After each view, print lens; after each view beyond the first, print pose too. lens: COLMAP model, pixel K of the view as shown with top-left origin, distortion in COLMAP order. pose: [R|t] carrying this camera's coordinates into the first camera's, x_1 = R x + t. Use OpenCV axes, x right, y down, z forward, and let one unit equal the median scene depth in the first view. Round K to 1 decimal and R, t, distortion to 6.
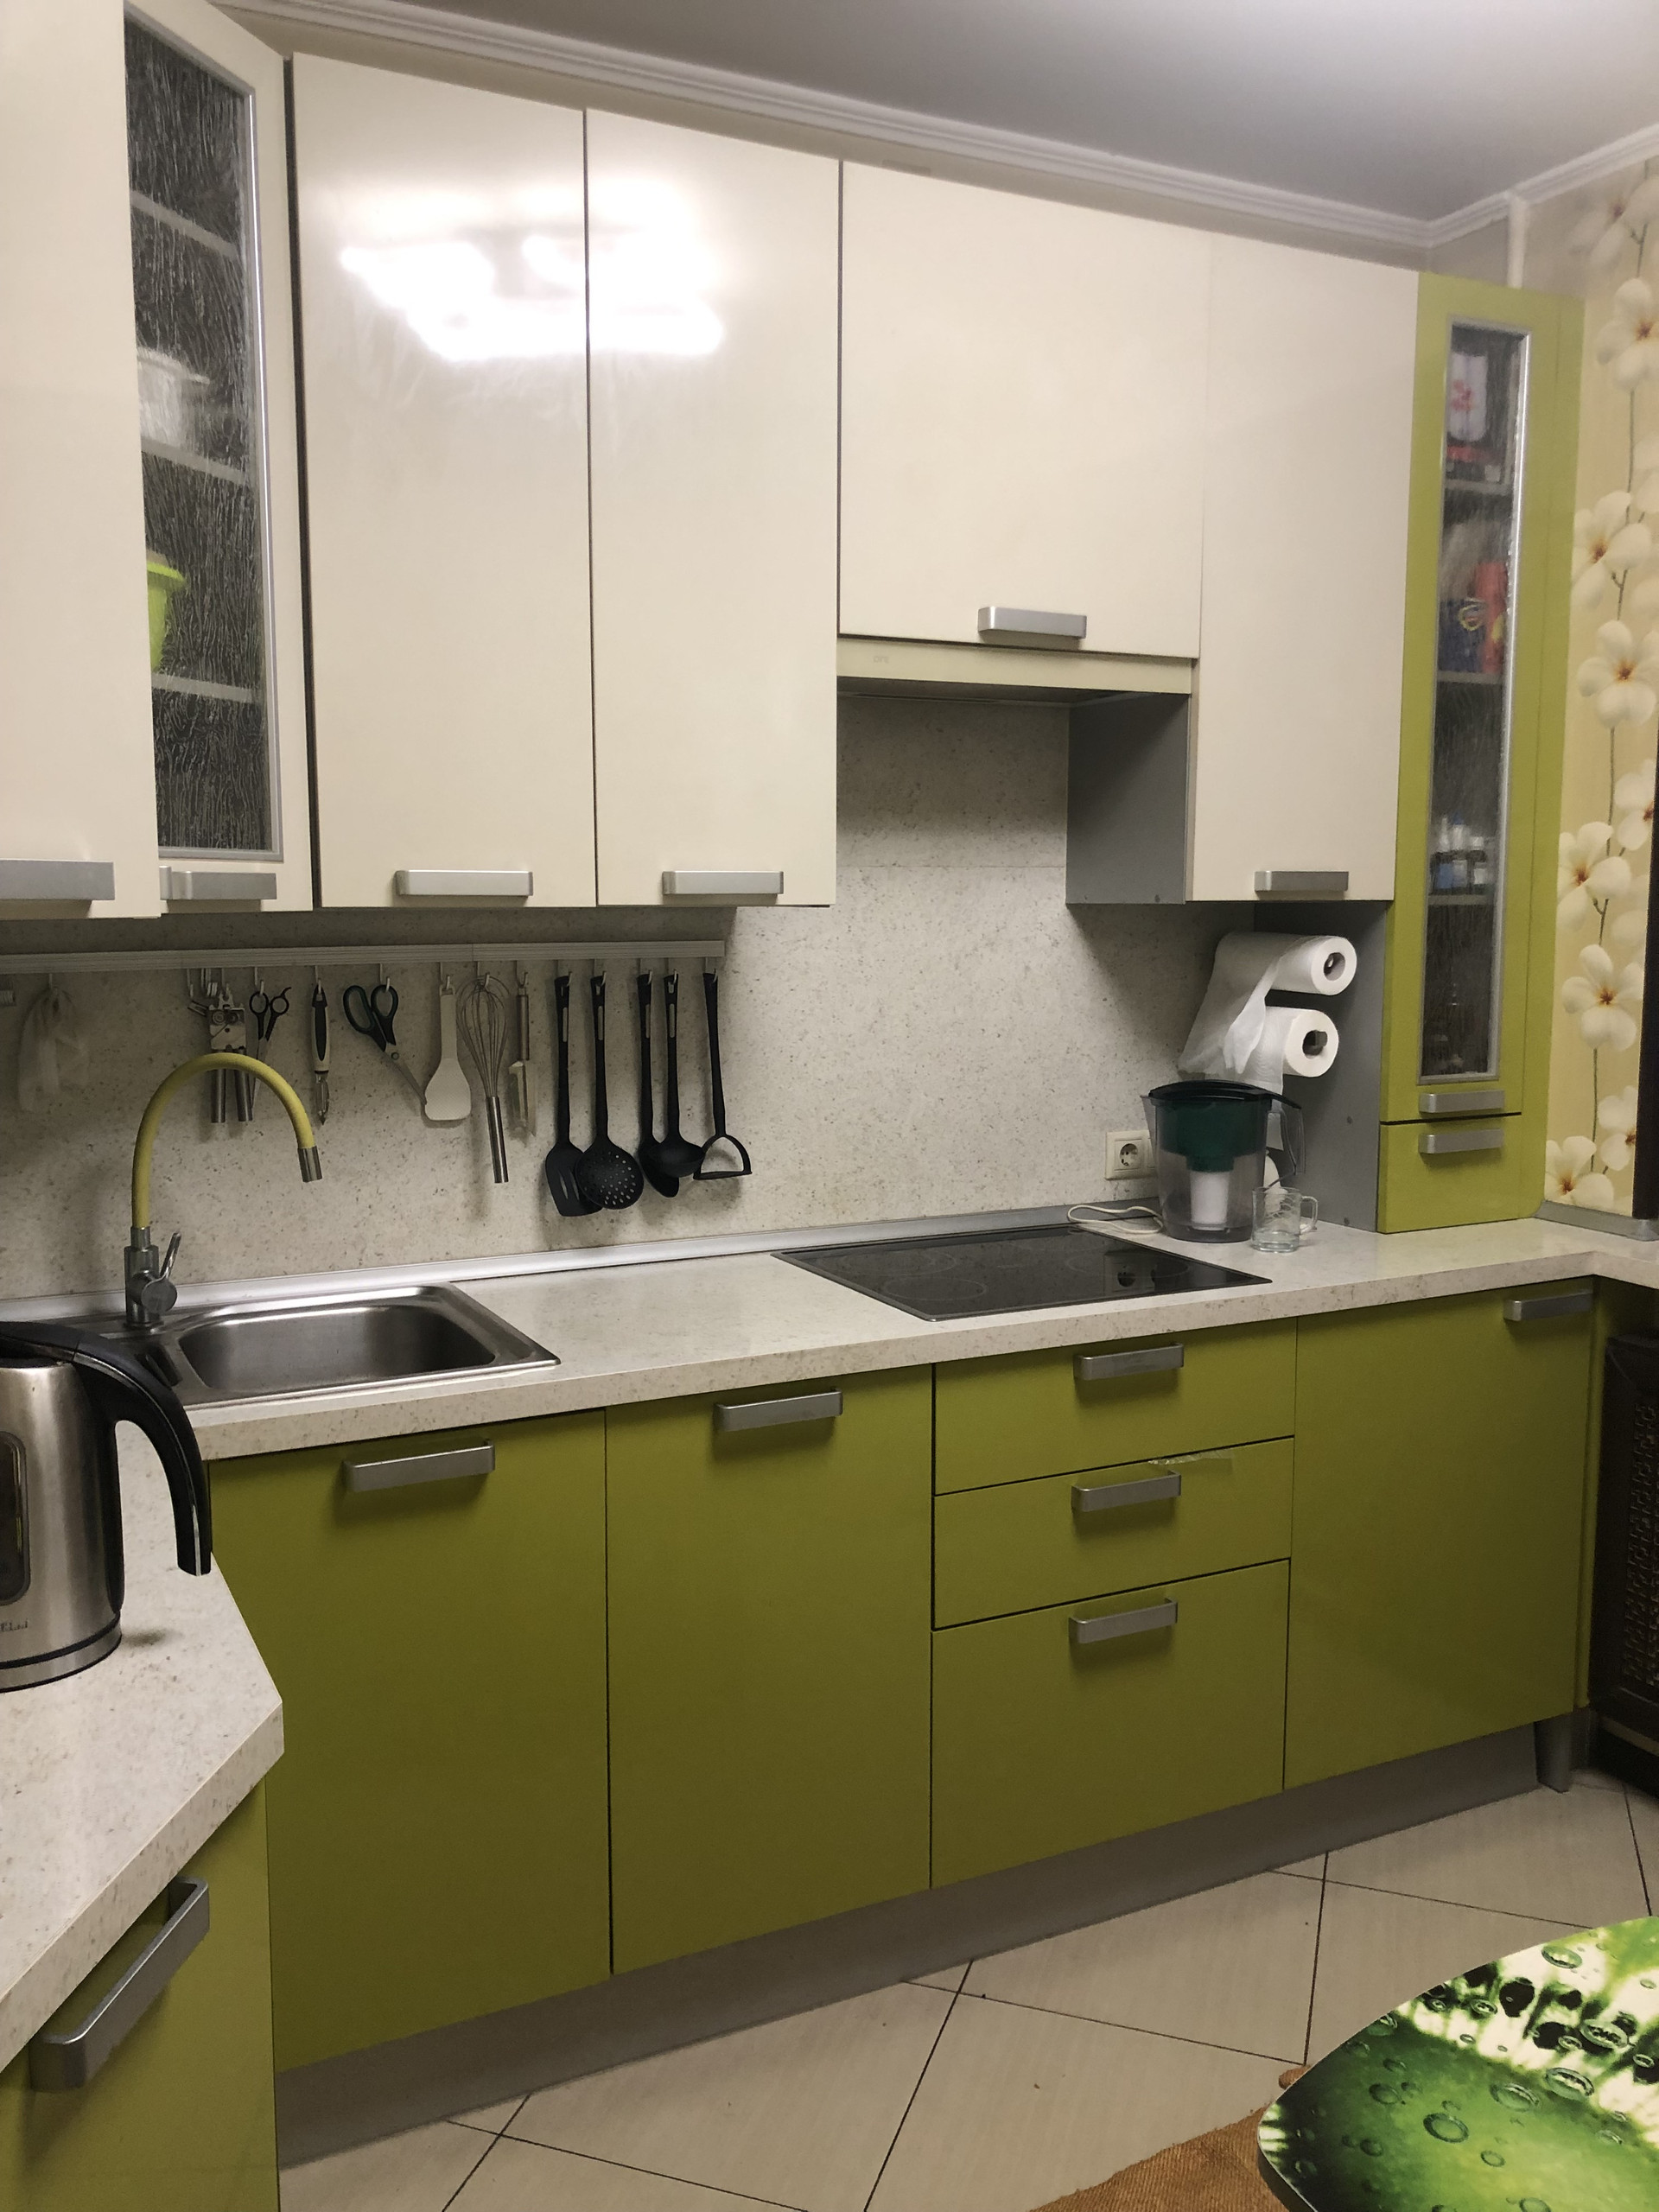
lens RADIAL K [[1756.2, 0, 799.2], [0, 1756.2, 1112.9], [0, 0, 1]] dist [0.111661, -0.260726]
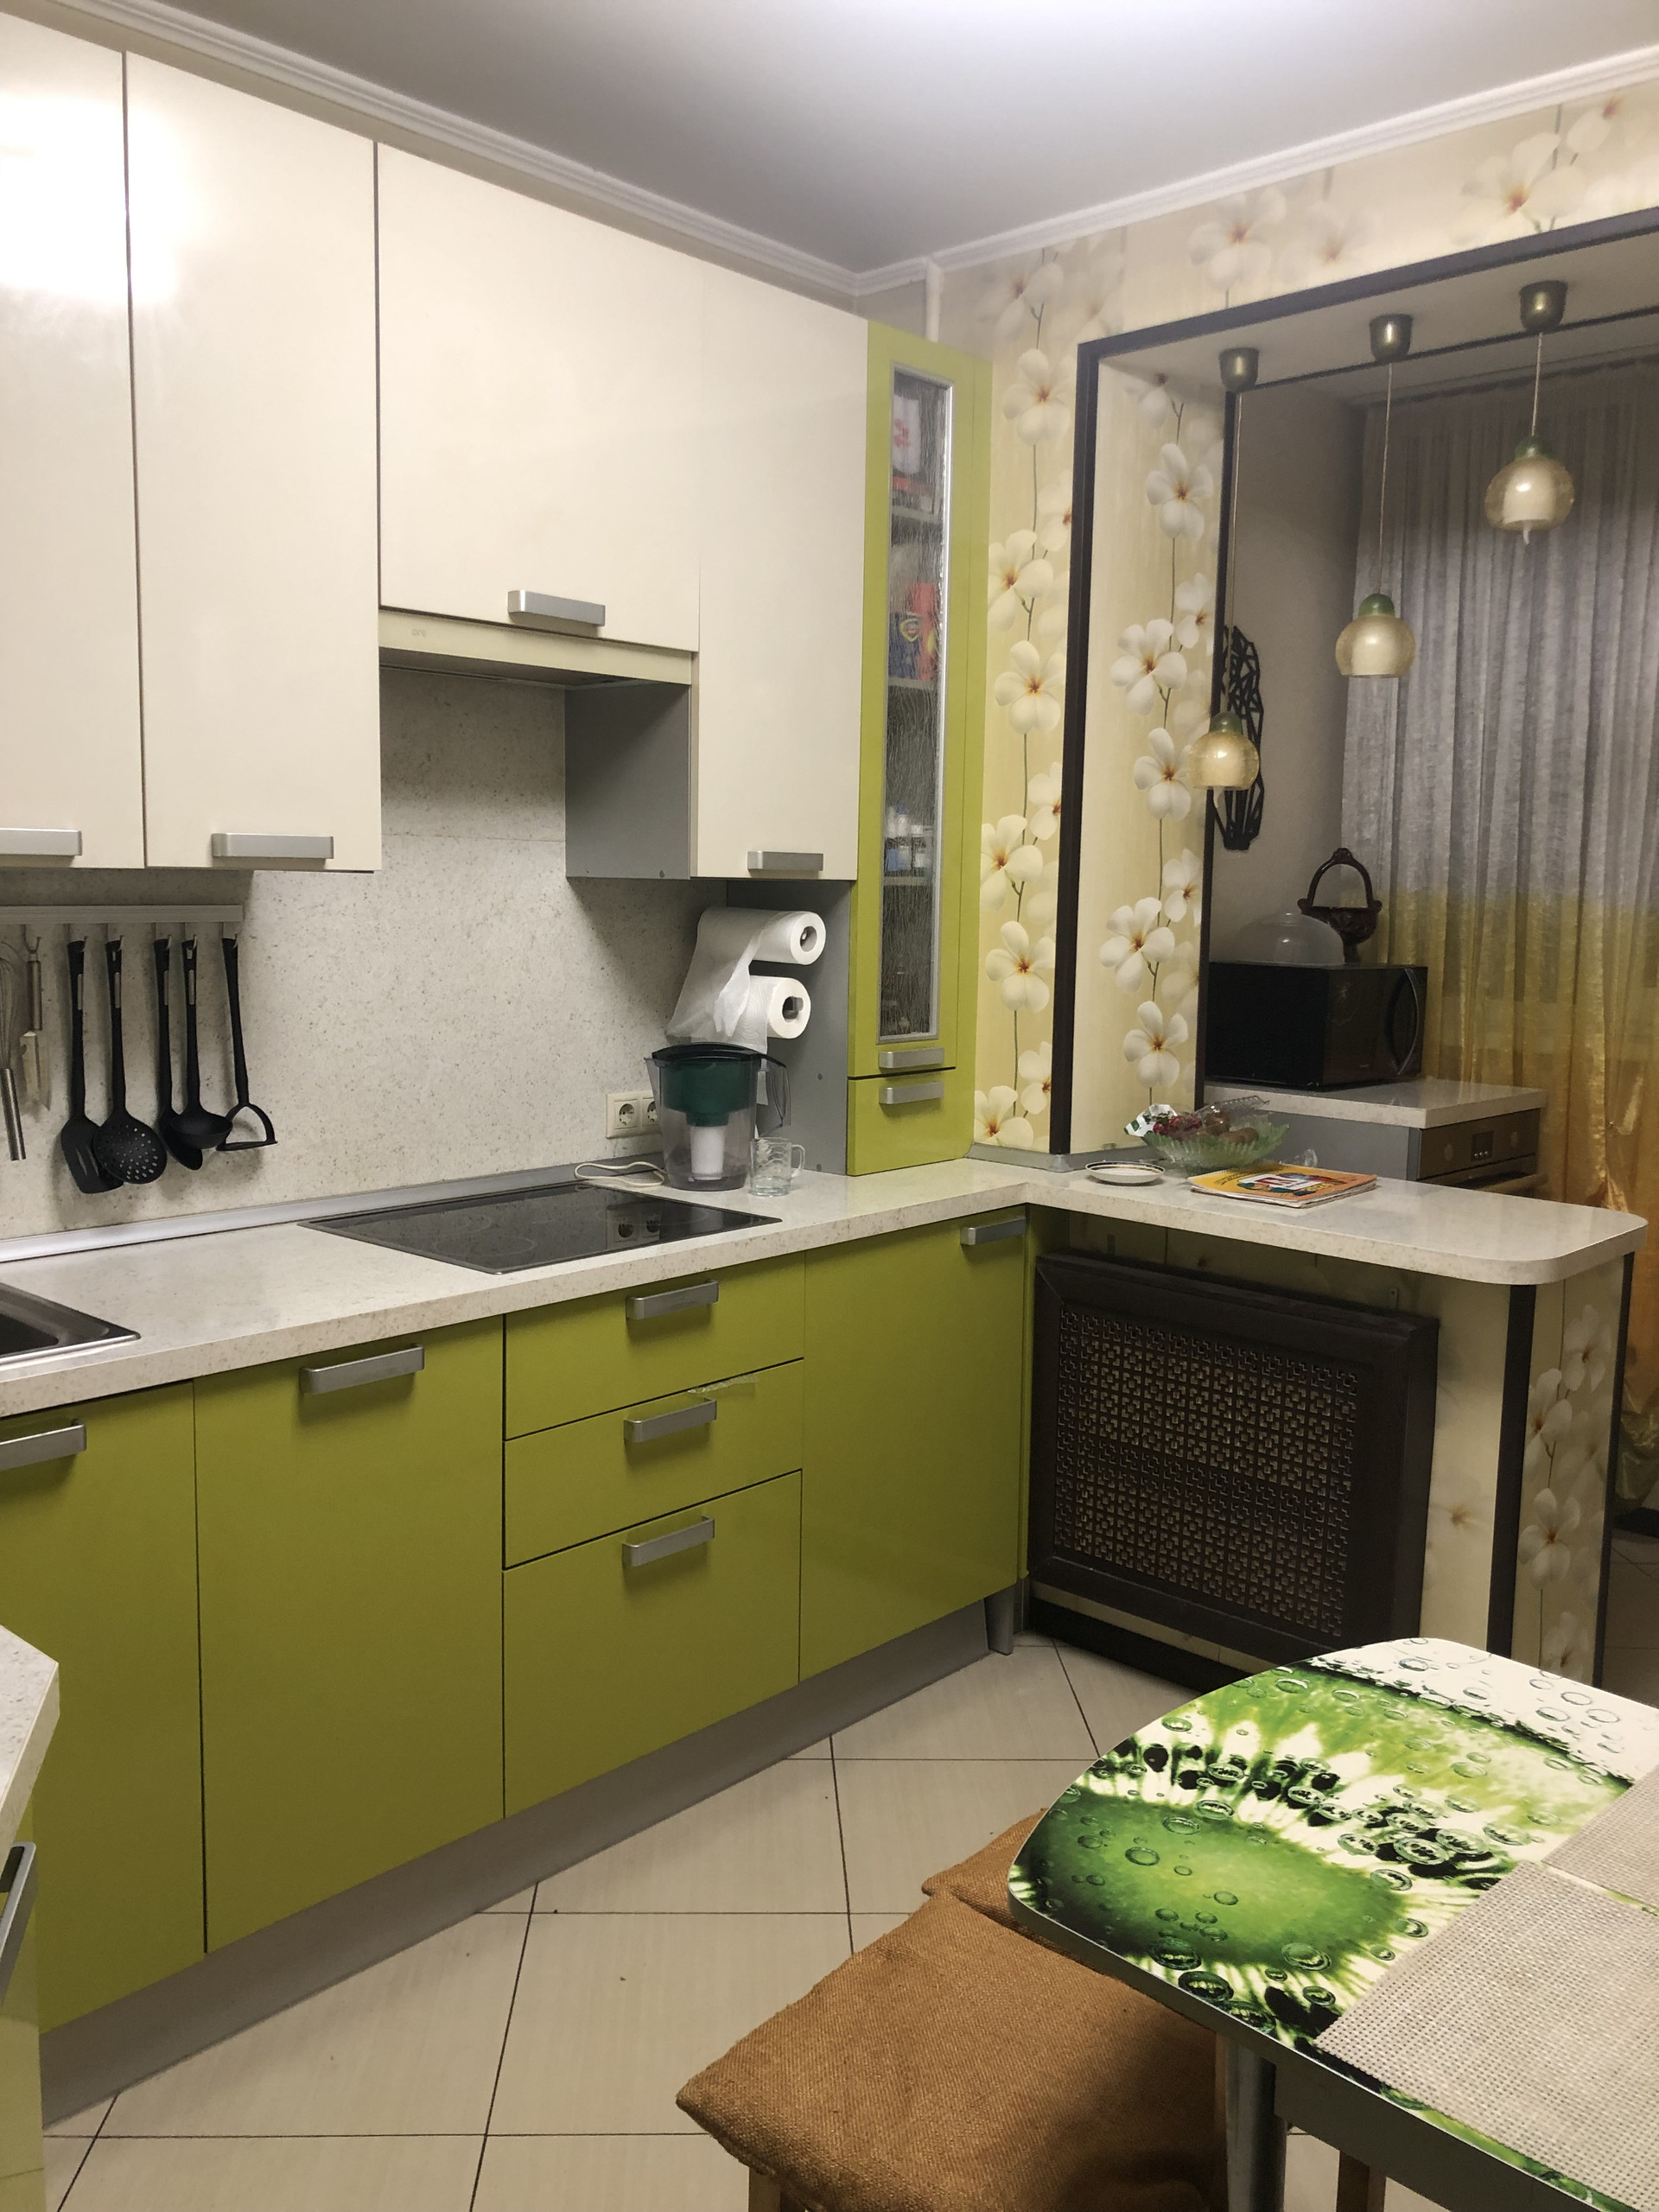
lens RADIAL K [[1775.9, 0, 799.9], [0, 1775.9, 1094.5], [0, 0, 1]] dist [0.080105, -0.145185]
pose [[0.932498, -0.026618, 0.360194, -0.112130], [0.026130, 0.999639, 0.006225, 0.008722], [-0.360230, 0.003608, 0.932857, -0.039307]]
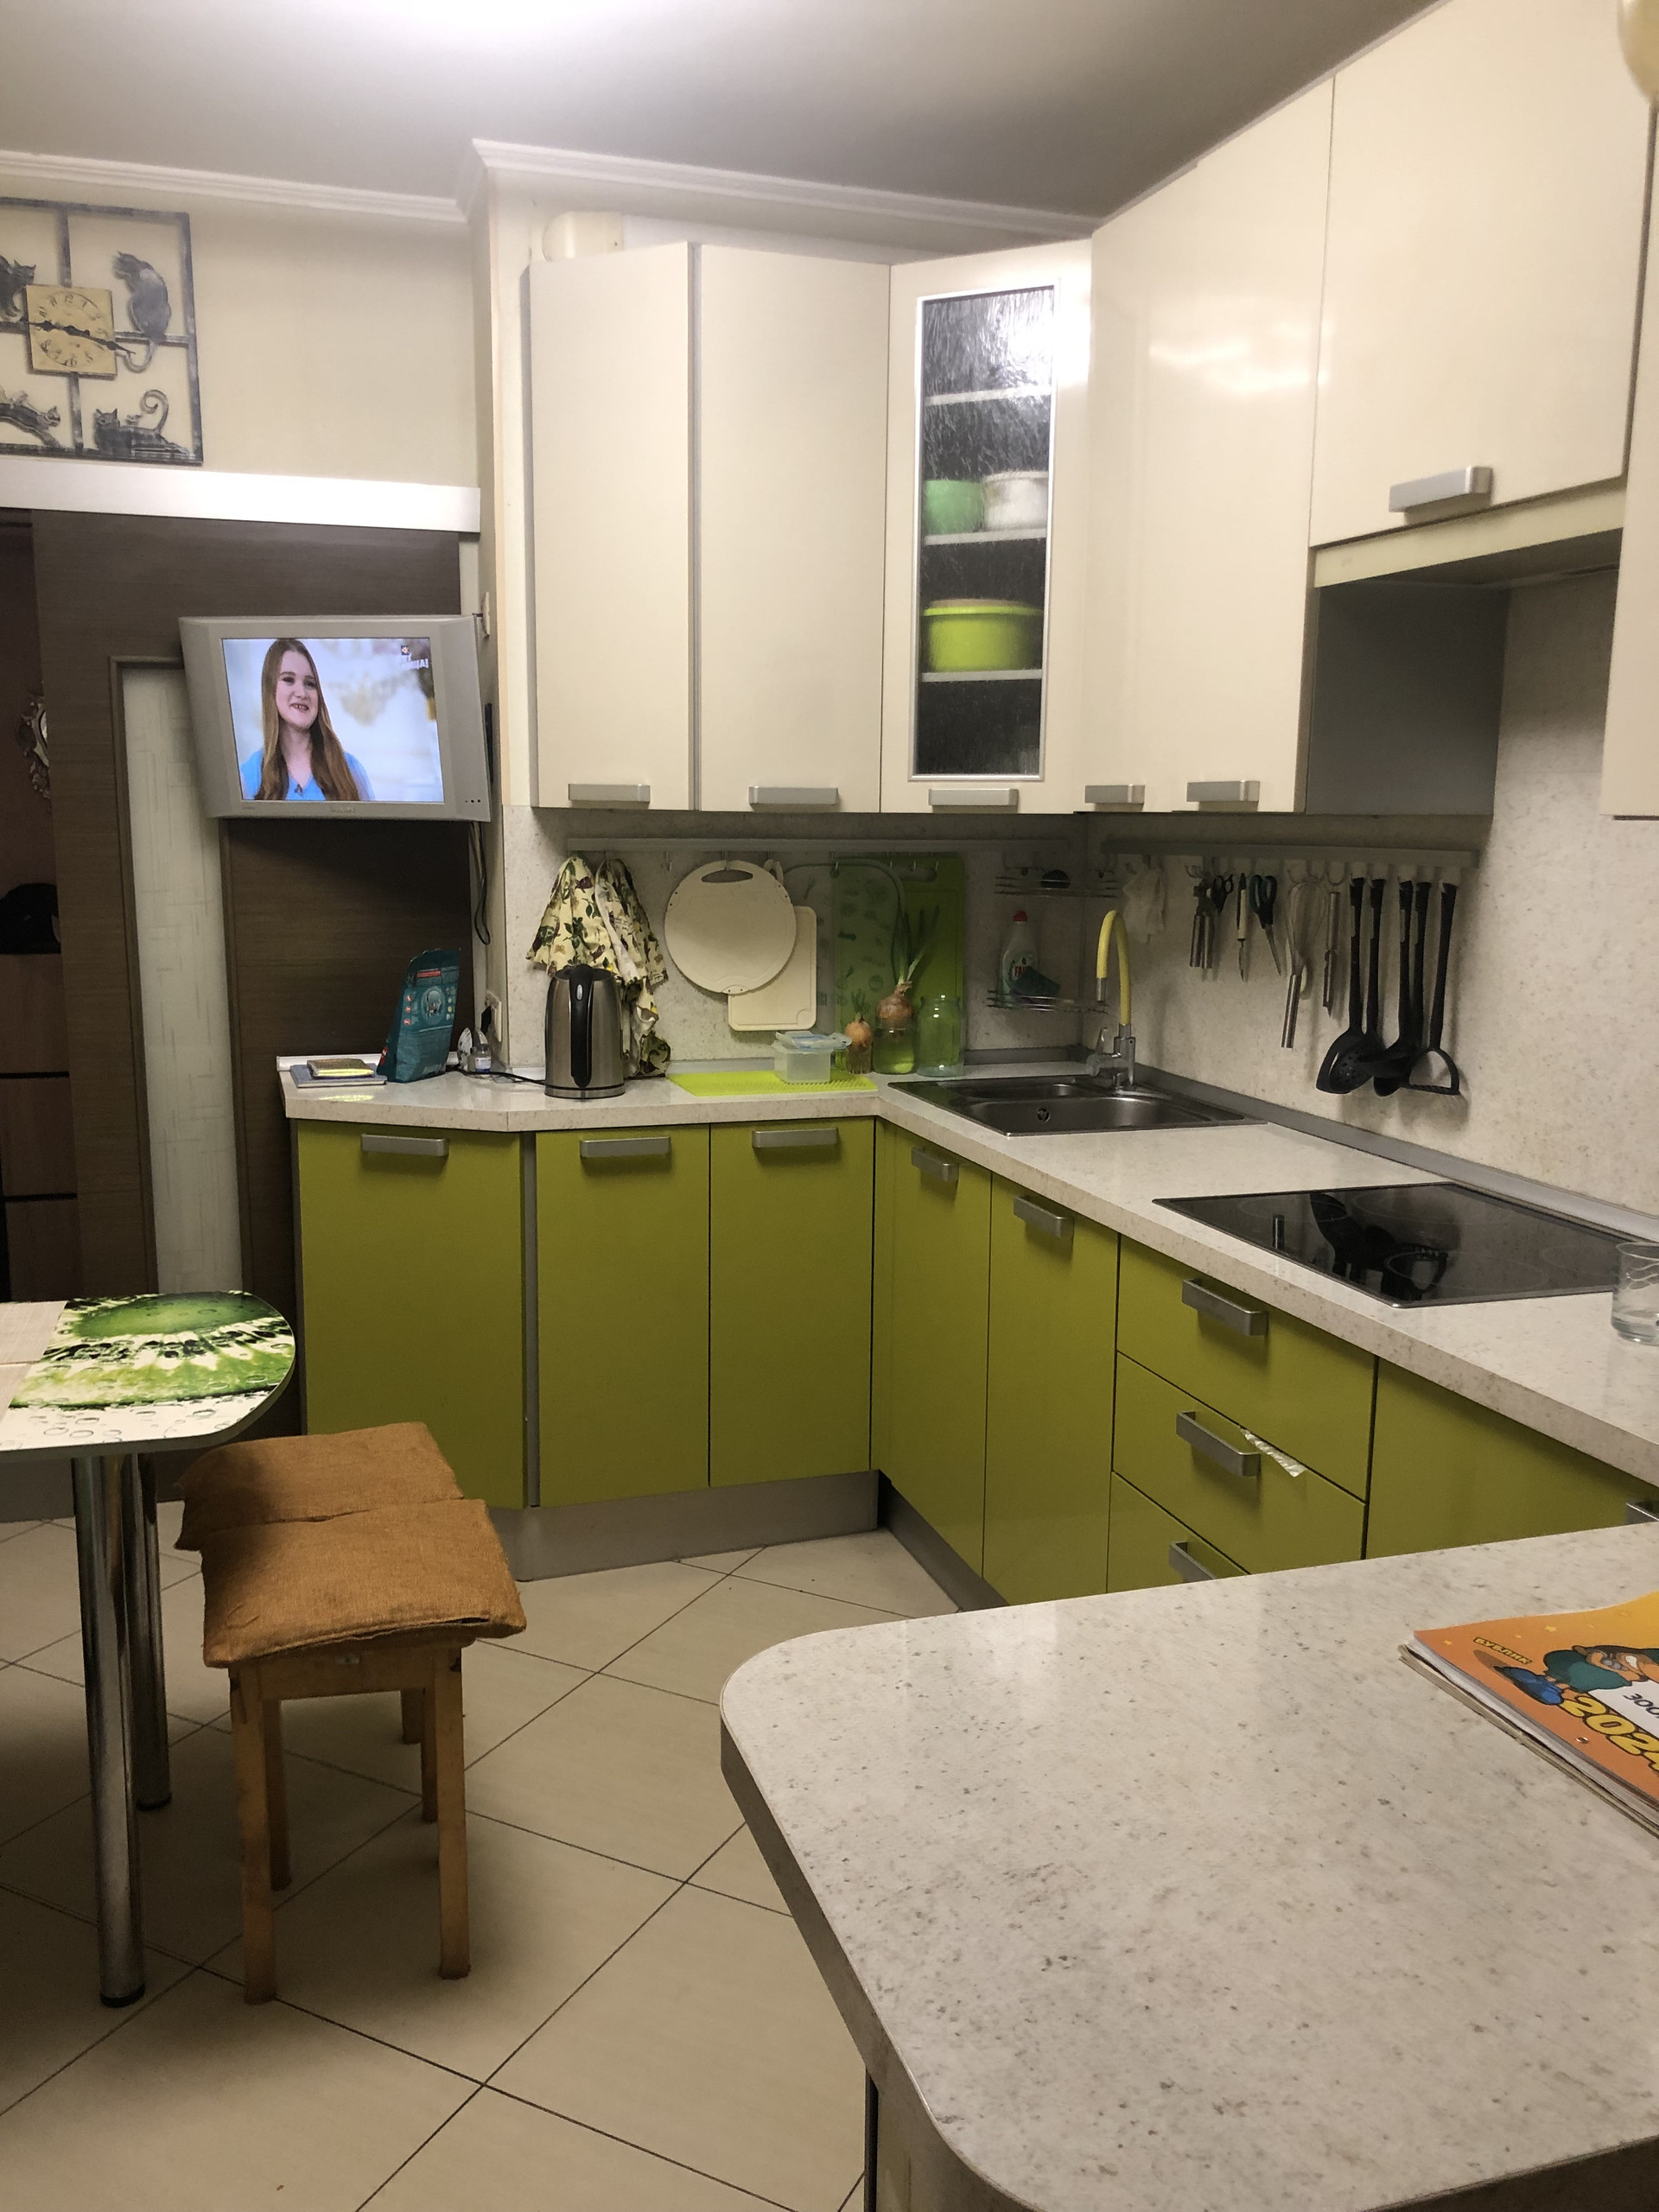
lens RADIAL K [[1830.0, 0, 827.2], [0, 1830.0, 1099.8], [0, 0, 1]] dist [0.103520, -0.293480]
pose [[-0.134082, 0.160311, -0.977917, 0.995071], [-0.128383, 0.975702, 0.177550, -0.097311], [0.982619, 0.149354, -0.110243, 0.766998]]
